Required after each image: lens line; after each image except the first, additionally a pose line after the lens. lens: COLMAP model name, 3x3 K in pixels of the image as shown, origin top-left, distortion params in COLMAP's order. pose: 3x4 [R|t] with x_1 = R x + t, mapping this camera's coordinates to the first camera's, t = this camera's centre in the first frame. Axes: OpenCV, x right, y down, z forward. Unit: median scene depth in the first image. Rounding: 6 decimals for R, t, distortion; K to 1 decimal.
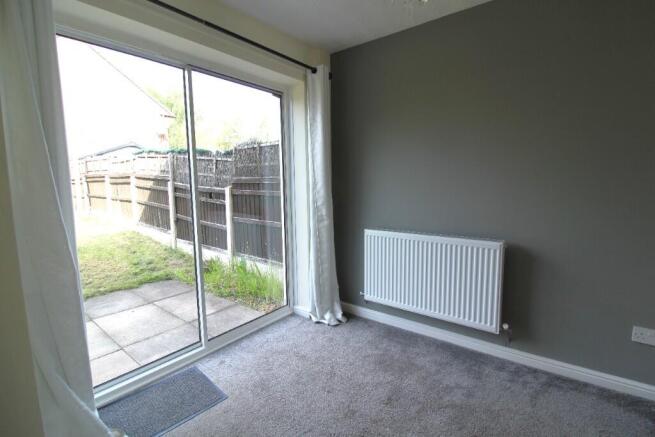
lens RADIAL K [[306.8, 0, 333.1], [0, 306.8, 215.8], [0, 0, 1]] dist [-0.000390, -0.000038]
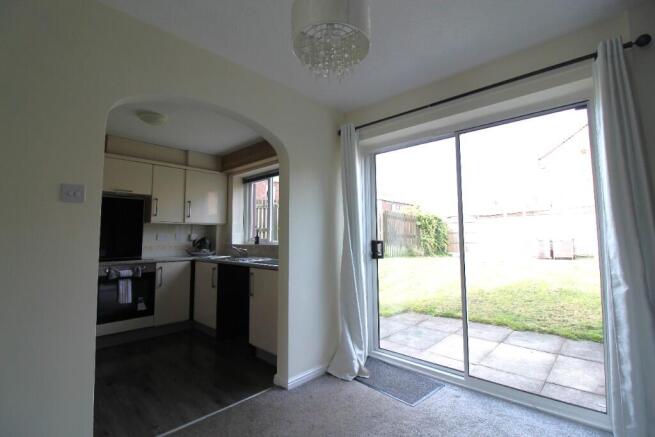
lens RADIAL K [[306.8, 0, 329.2], [0, 306.8, 215.9], [0, 0, 1]] dist [-0.000390, -0.000038]
pose [[-0.097852, -0.059133, -0.993443, 0.609310], [-0.104996, 0.993276, -0.048782, -0.028529], [0.989647, 0.099534, -0.103403, 0.497713]]
